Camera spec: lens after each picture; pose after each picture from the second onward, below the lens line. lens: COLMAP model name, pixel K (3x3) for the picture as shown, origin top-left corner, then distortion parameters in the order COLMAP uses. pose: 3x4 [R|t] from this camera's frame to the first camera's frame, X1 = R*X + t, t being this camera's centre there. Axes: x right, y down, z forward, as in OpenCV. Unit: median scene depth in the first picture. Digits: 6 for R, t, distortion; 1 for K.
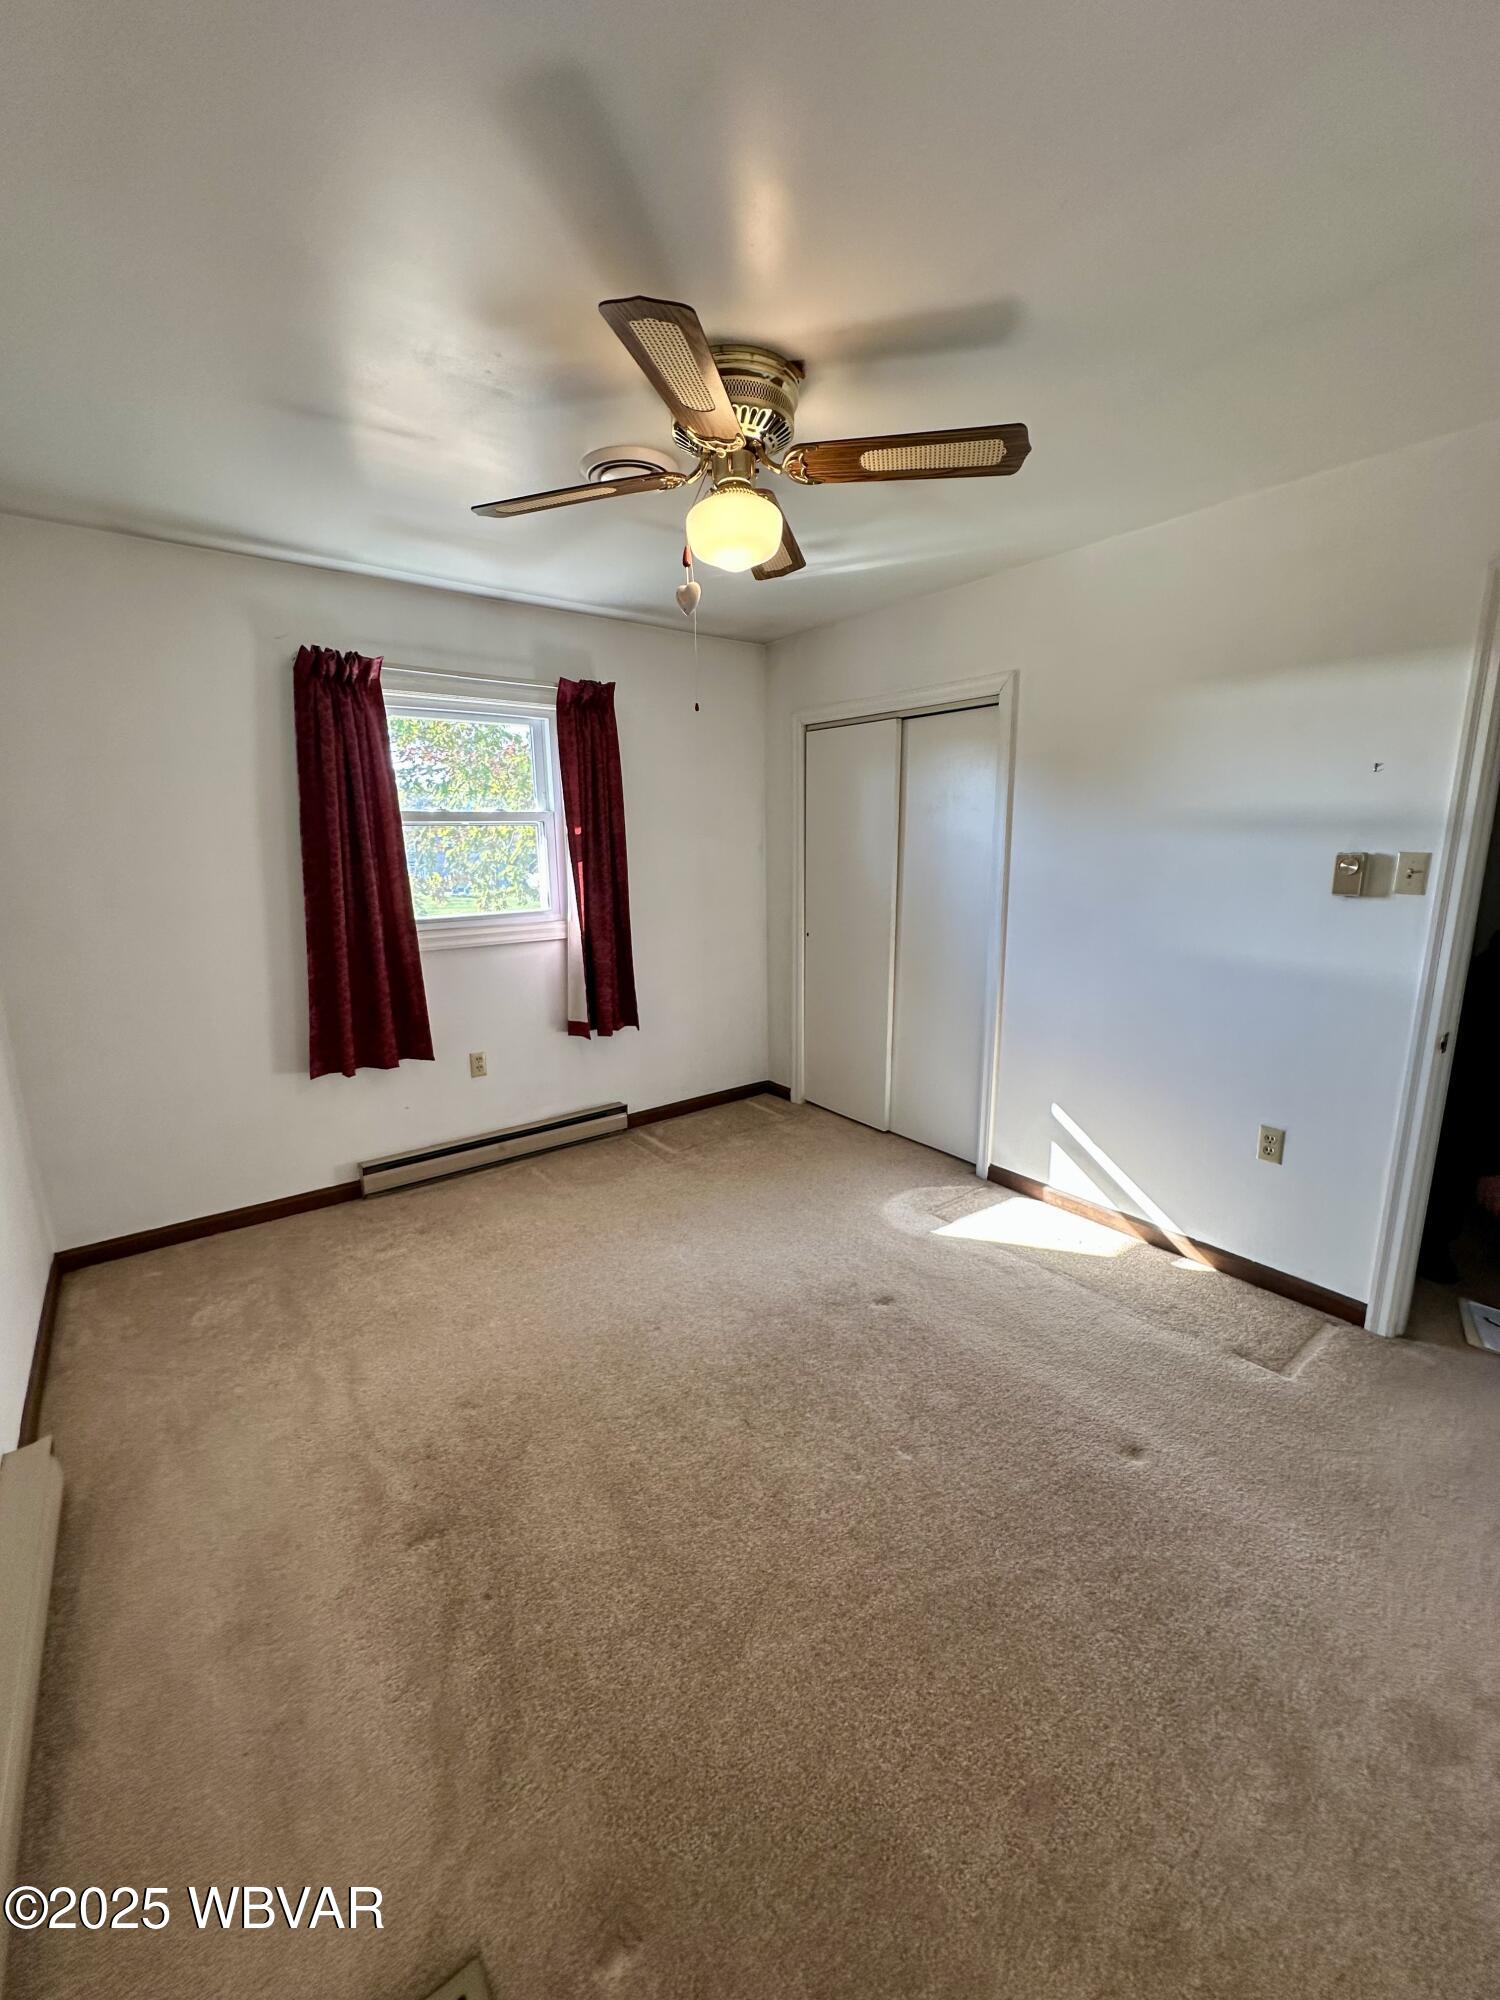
lens RADIAL K [[799.9, 0, 750.0], [0, 799.9, 1000.0], [0, 0, 1]] dist [-0.002155, 0.000238]
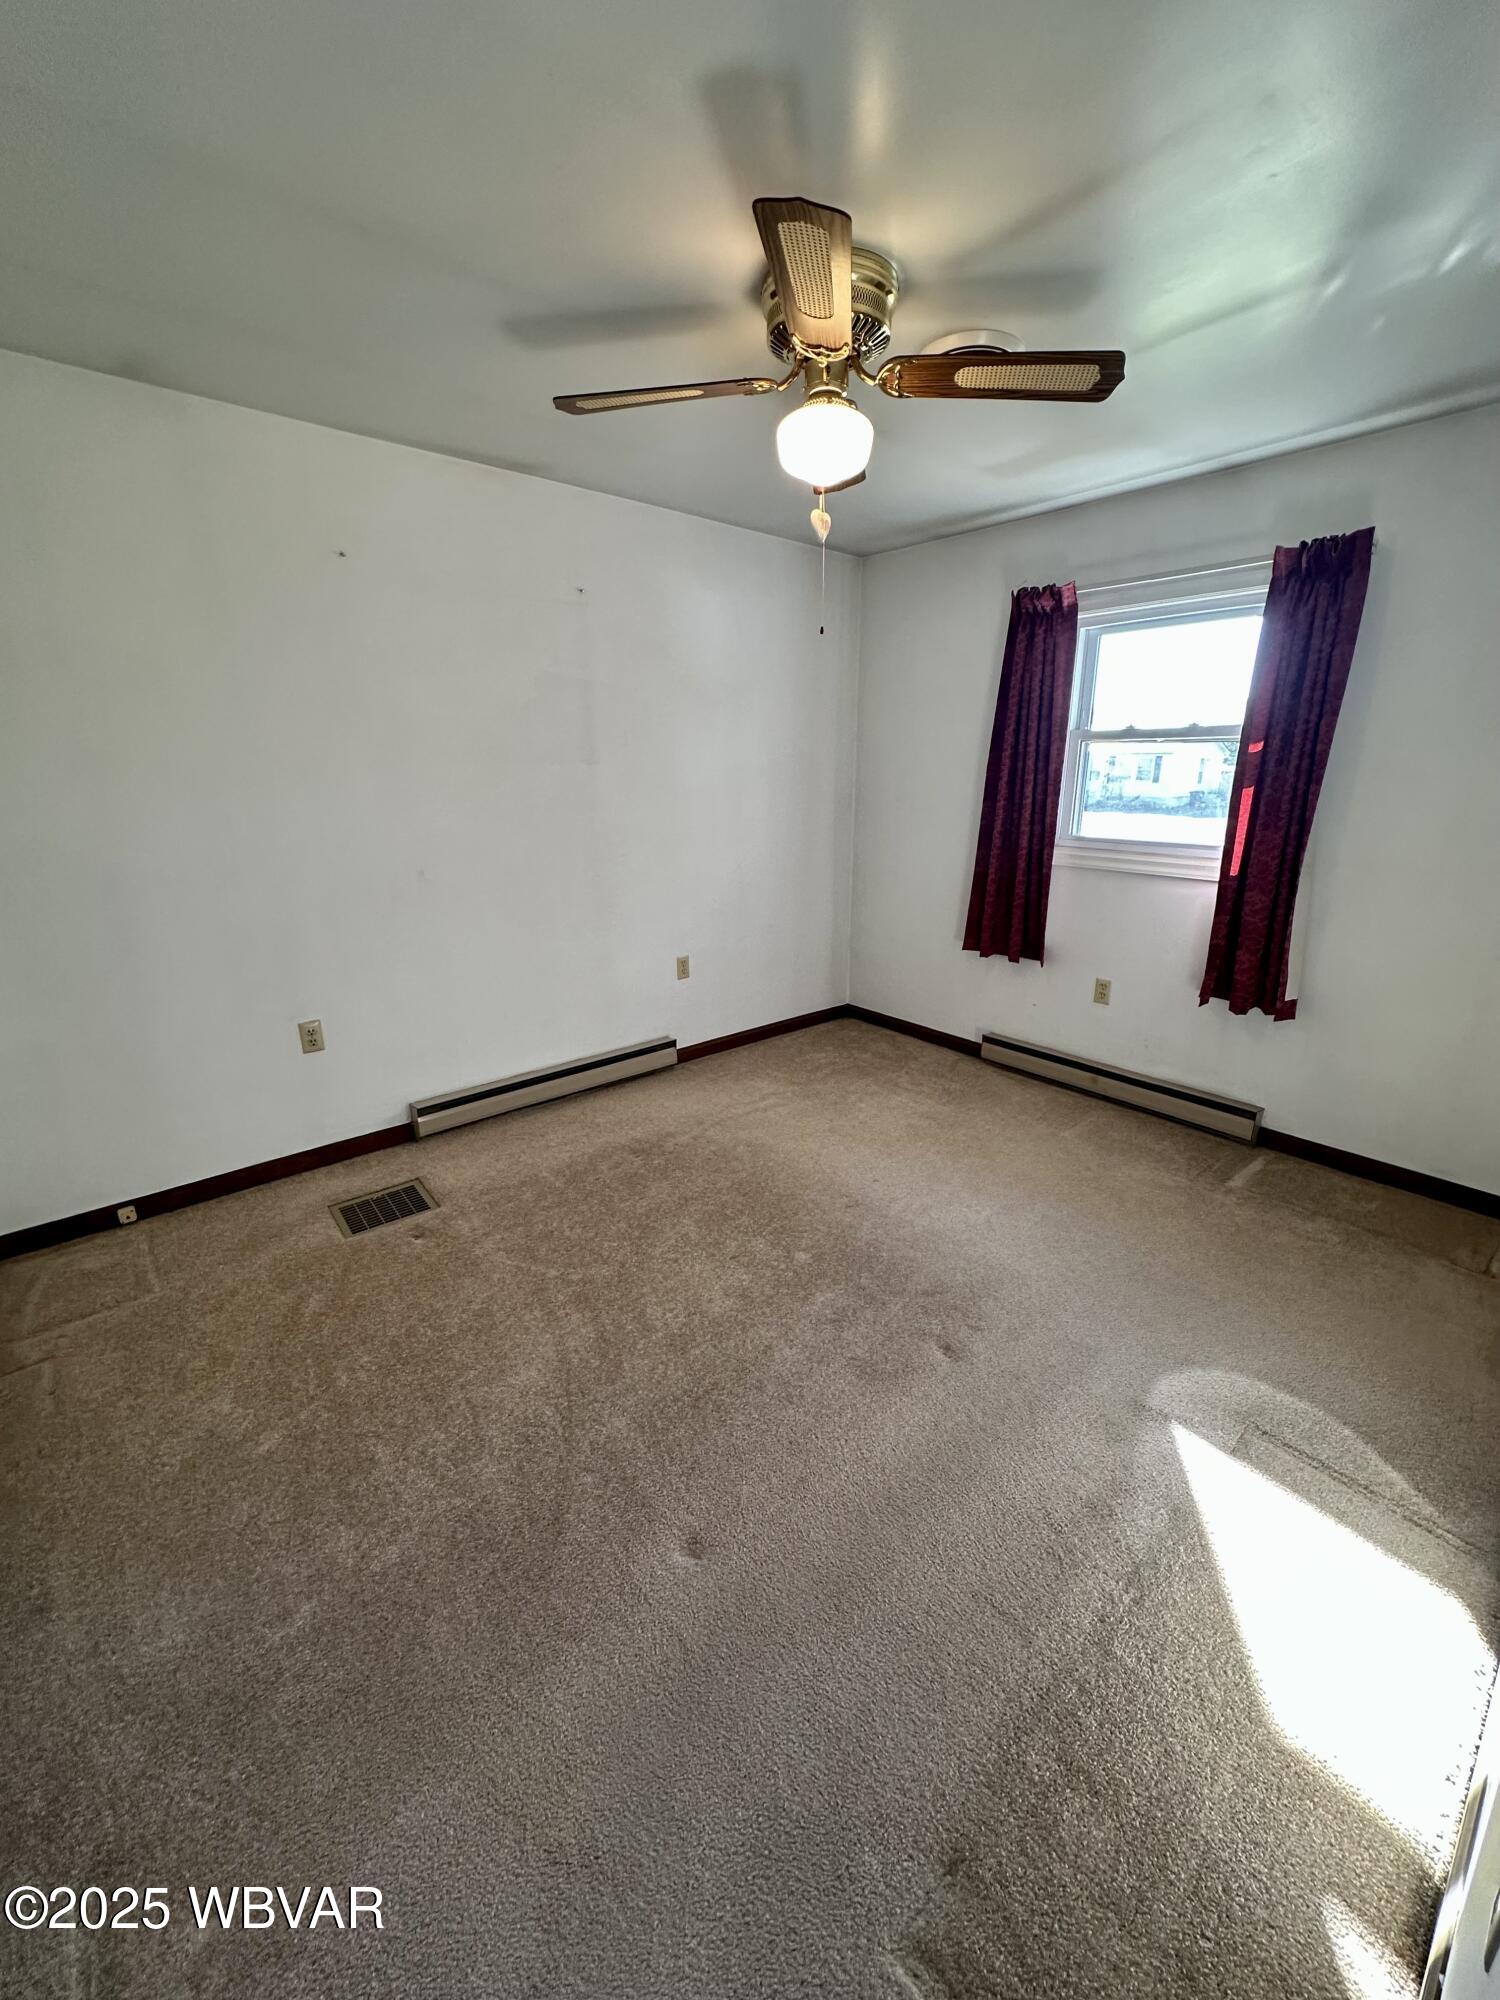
lens RADIAL K [[799.9, 0, 750.0], [0, 799.9, 1000.0], [0, 0, 1]] dist [-0.002155, 0.000238]
pose [[0.048753, 0.292778, -0.954937, 0.637633], [-0.199030, 0.939748, 0.277959, -0.106099], [0.978780, 0.176510, 0.104088, 0.517593]]
